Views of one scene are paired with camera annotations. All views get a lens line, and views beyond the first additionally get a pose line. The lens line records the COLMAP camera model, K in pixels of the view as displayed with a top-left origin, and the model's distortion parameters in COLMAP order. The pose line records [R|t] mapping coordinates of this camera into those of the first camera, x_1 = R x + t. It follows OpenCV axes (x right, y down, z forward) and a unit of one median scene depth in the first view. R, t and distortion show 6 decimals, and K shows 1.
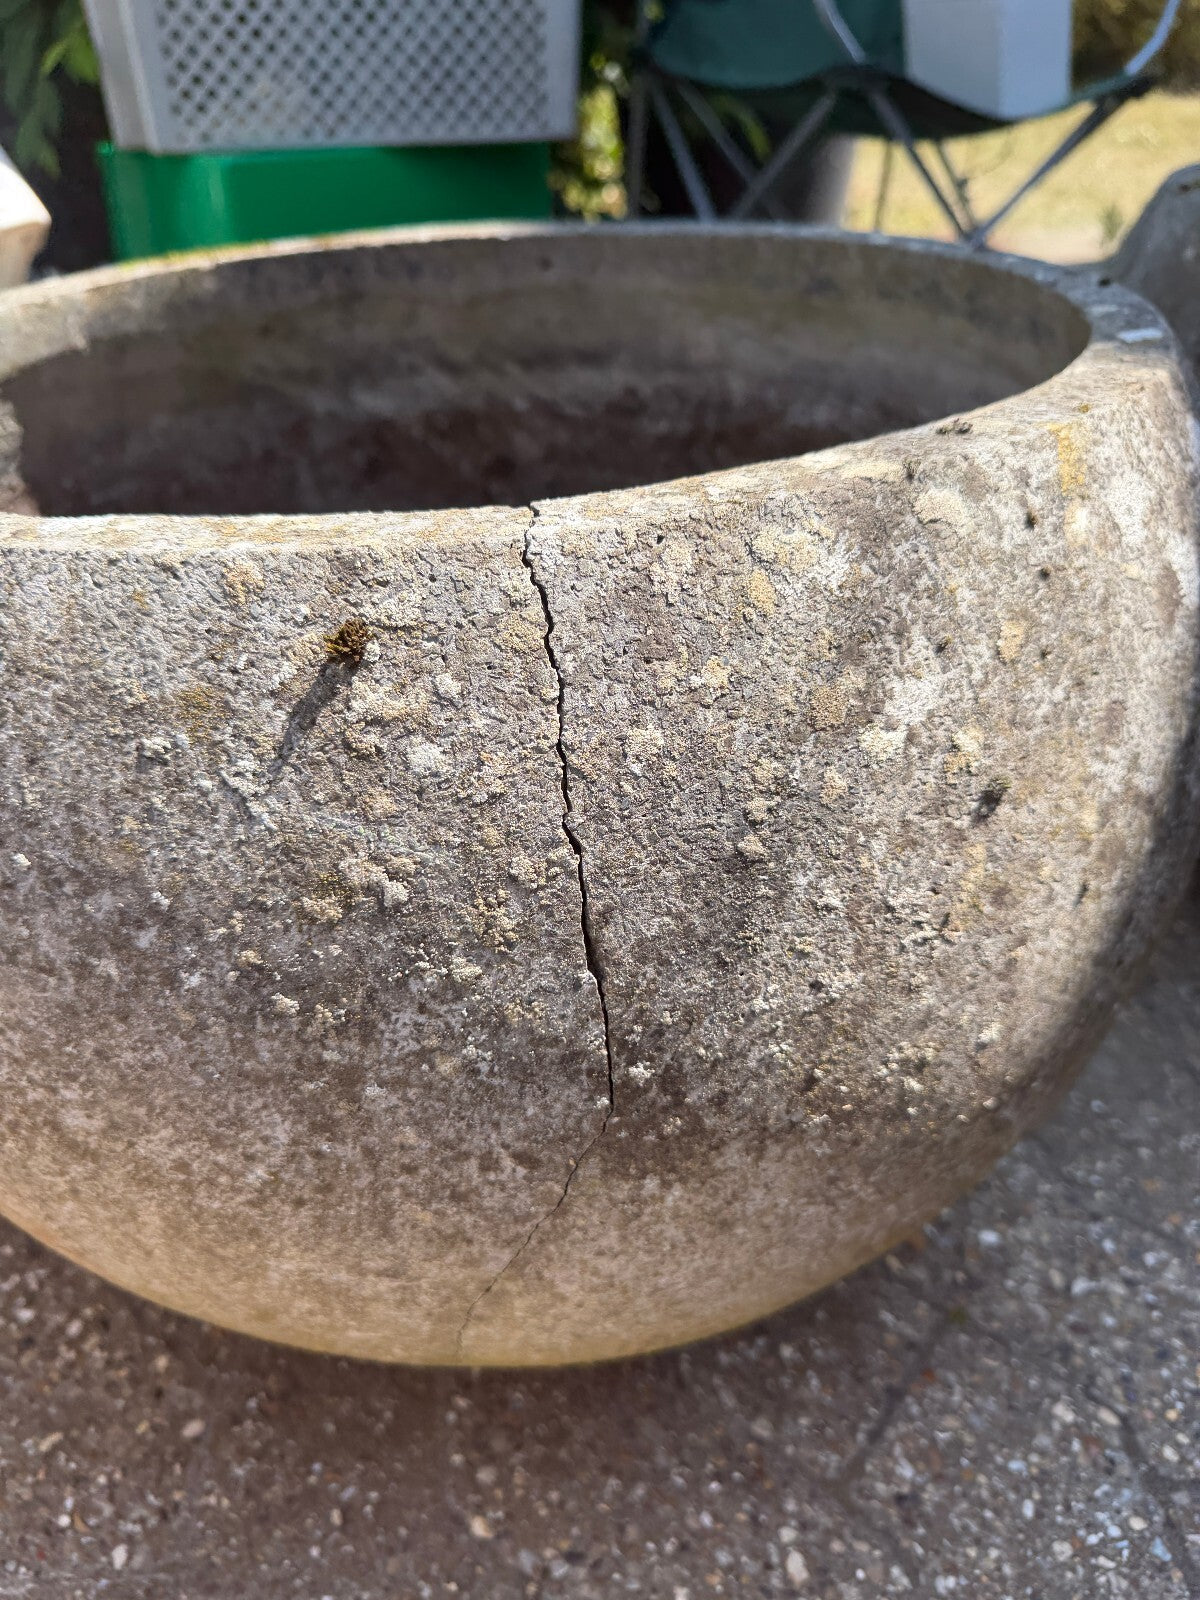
lens RADIAL K [[1180.3, 0, 593.8], [0, 1180.3, 778.4], [0, 0, 1]] dist [-0.064934, 0.035672]
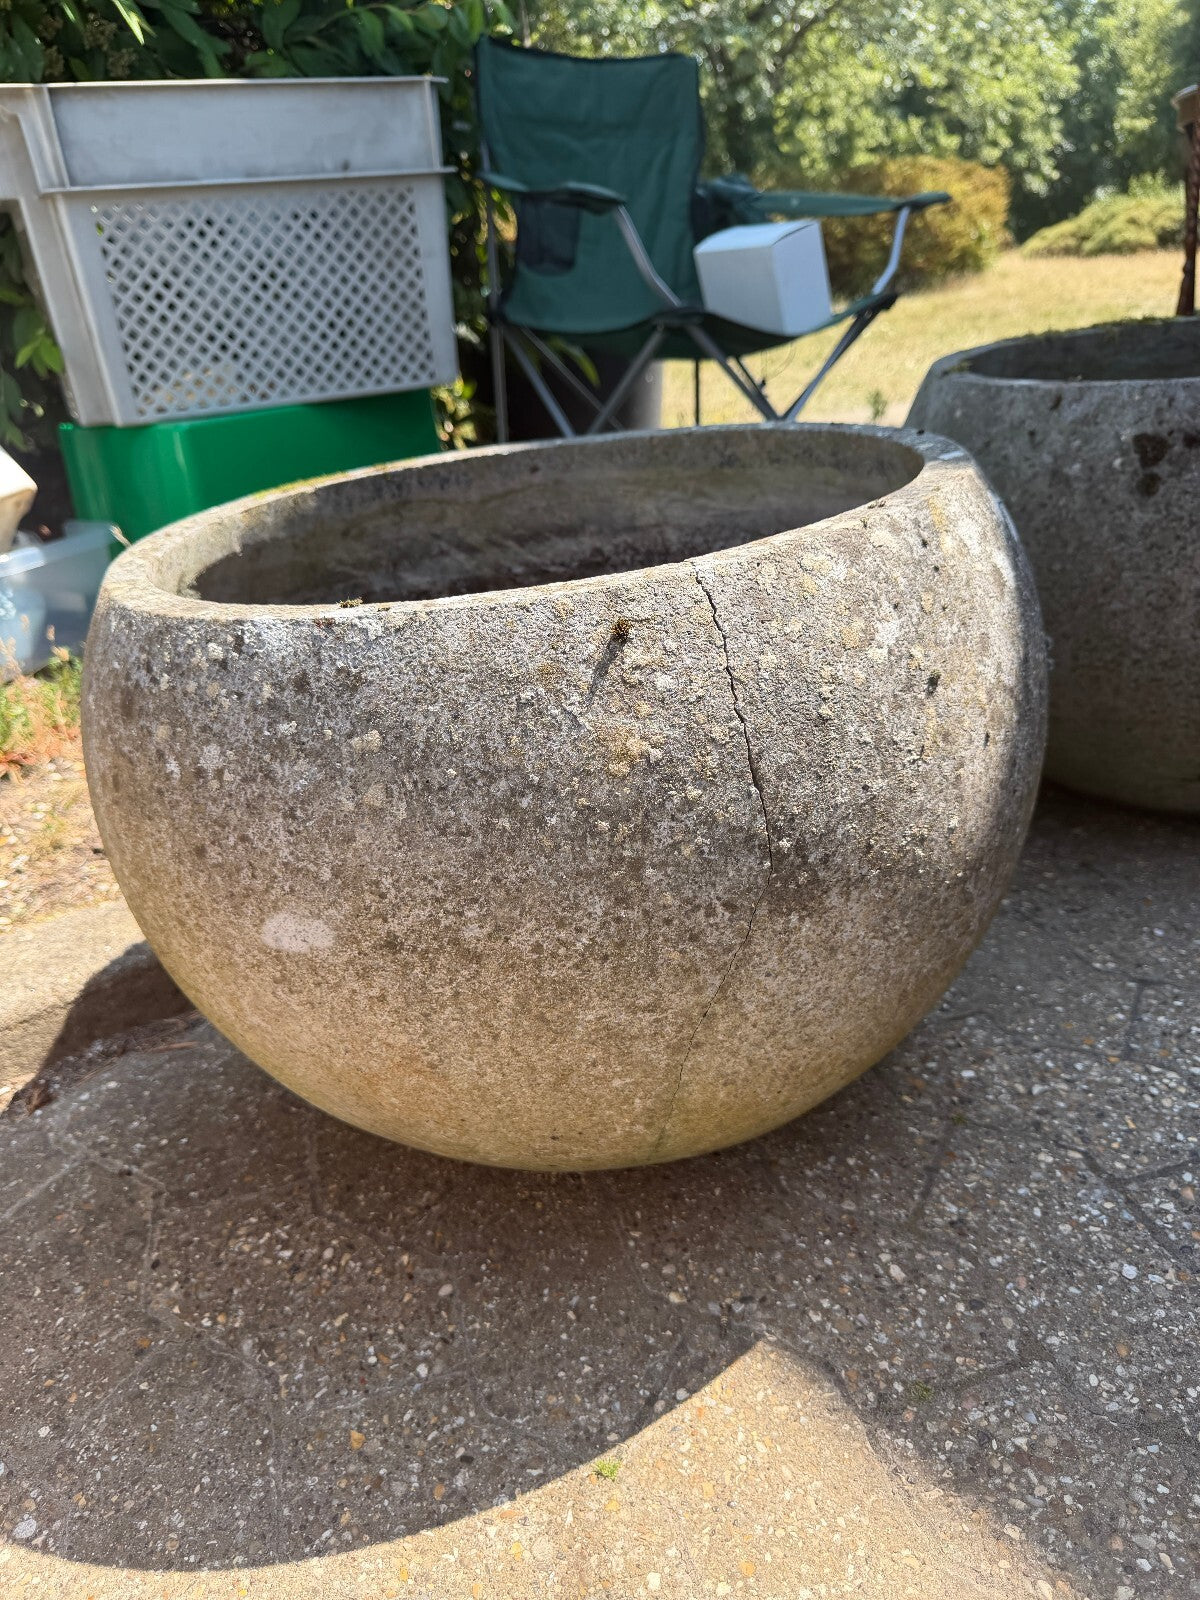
lens RADIAL K [[1136.2, 0, 590.1], [0, 1136.2, 777.7], [0, 0, 1]] dist [0.001012, -0.013799]
pose [[0.983444, -0.136632, 0.119037, -0.431336], [0.153997, 0.976375, -0.151578, 0.344275], [-0.095515, 0.167400, 0.981251, -0.707381]]
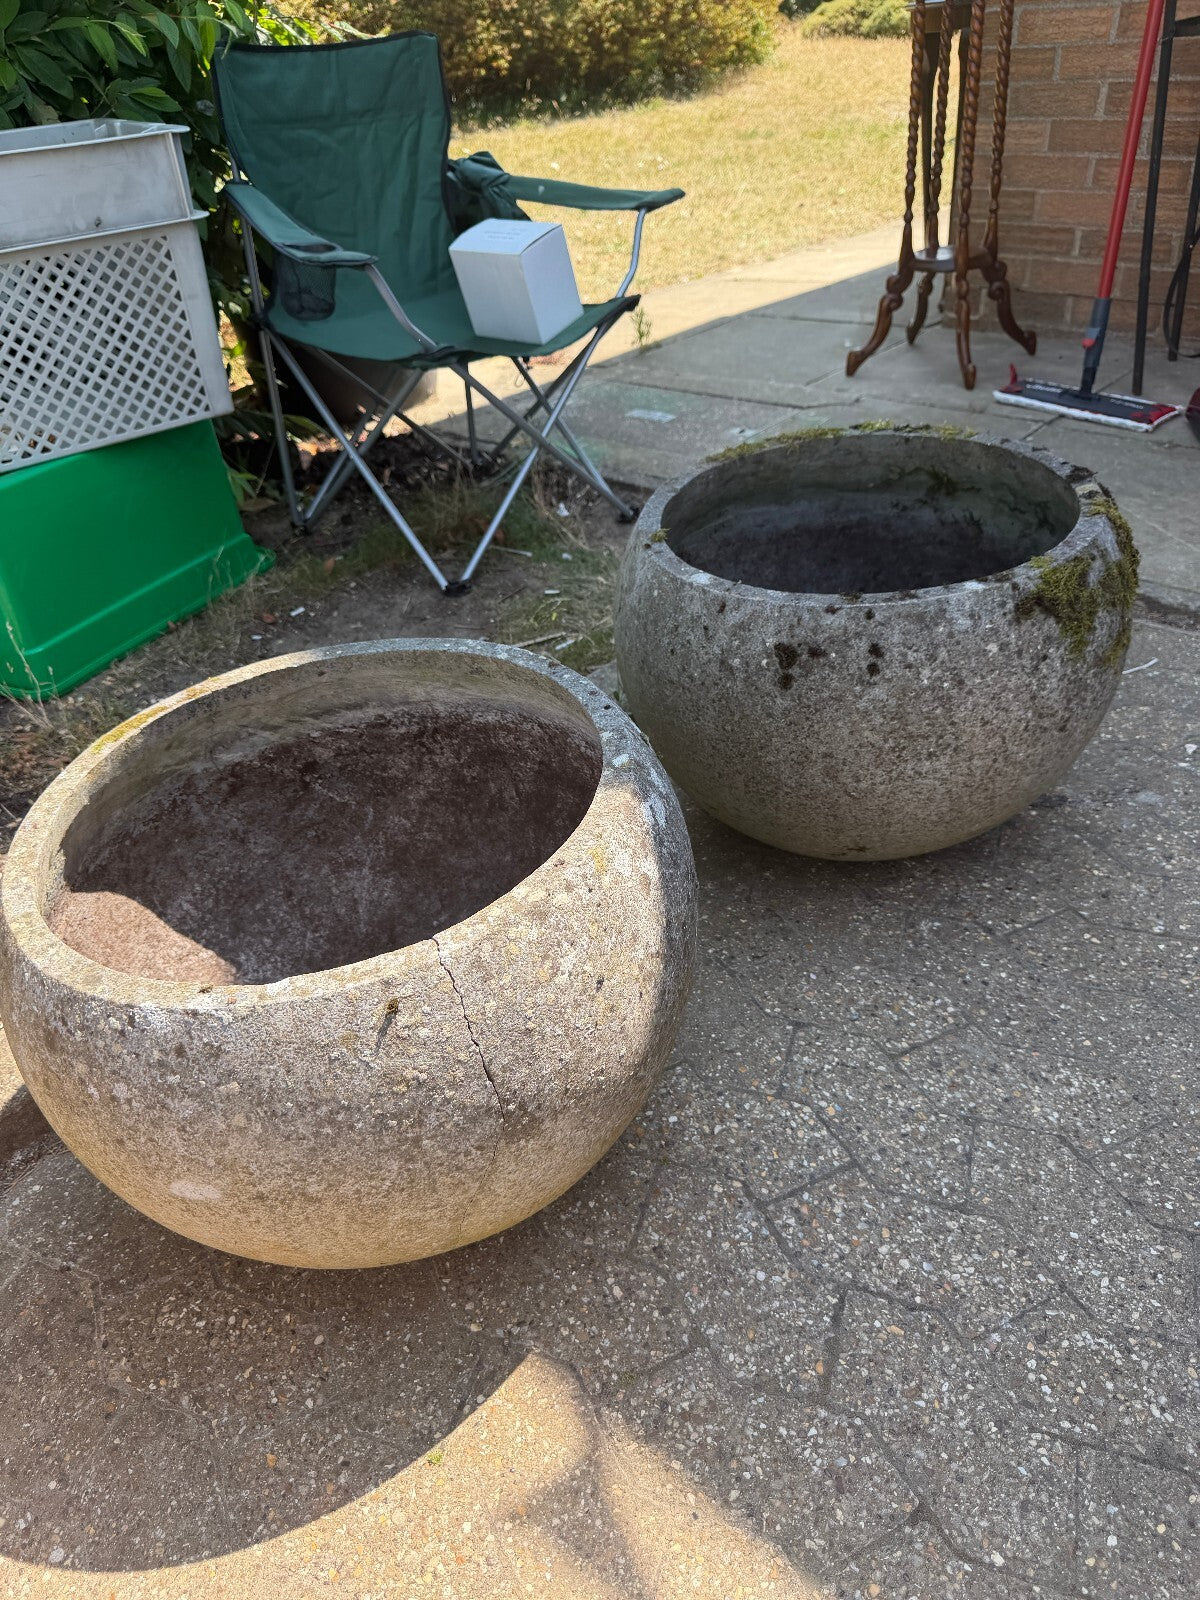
lens RADIAL K [[1124.7, 0, 570.3], [0, 1124.7, 776.9], [0, 0, 1]] dist [0.002936, -0.010340]
pose [[0.944138, -0.241656, 0.224066, -0.233476], [0.238169, 0.970276, 0.042883, -0.590257], [-0.227769, 0.012878, 0.973630, -1.652669]]
